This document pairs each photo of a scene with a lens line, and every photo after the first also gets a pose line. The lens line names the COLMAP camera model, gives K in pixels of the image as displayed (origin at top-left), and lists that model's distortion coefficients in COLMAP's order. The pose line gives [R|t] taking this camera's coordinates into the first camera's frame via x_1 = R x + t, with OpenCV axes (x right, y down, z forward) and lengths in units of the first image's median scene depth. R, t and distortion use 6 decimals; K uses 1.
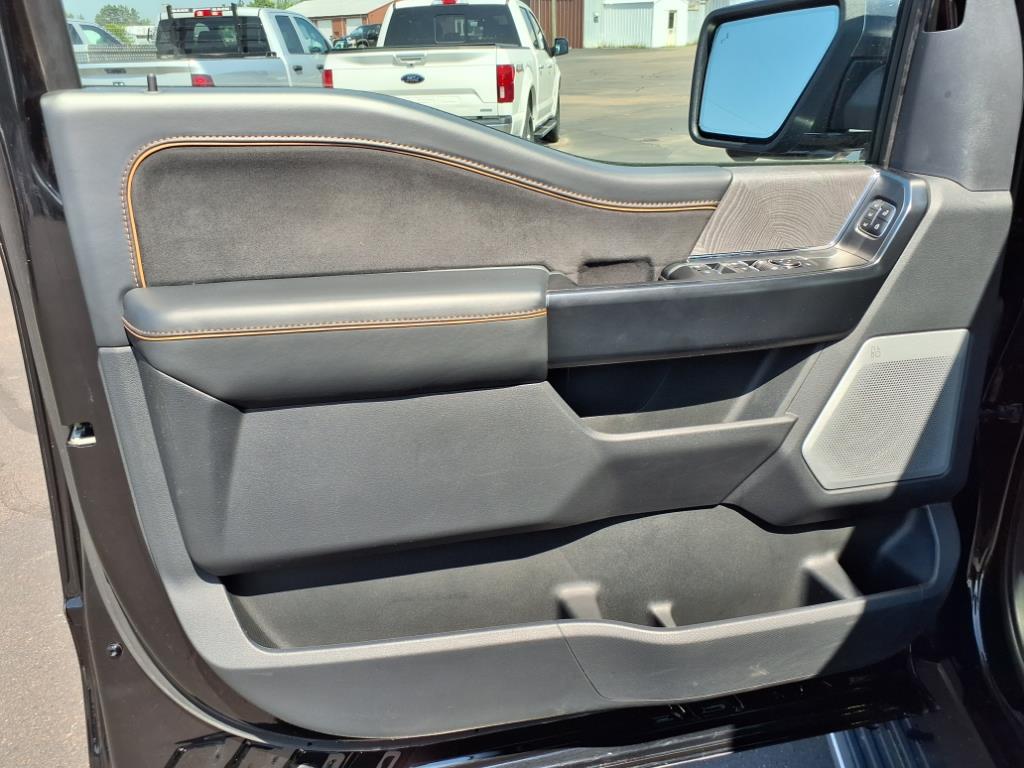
lens RADIAL K [[815.0, 0, 512.0], [0, 815.0, 384.0], [0, 0, 1]] dist [-0.003679, -0.006592]
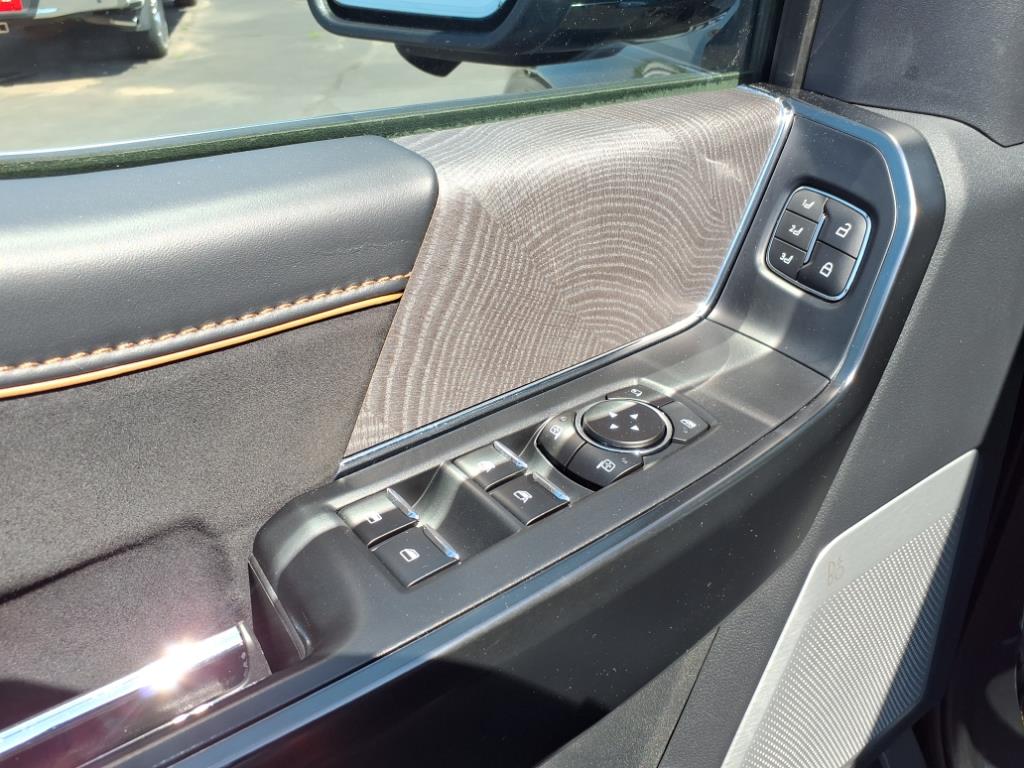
lens RADIAL K [[806.9, 0, 508.7], [0, 806.9, 414.8], [0, 0, 1]] dist [0.084139, -0.141250]
pose [[0.934341, -0.195282, 0.298113, 0.187002], [0.144135, 0.972104, 0.185040, -0.219744], [-0.325931, -0.129922, 0.936424, 0.689690]]
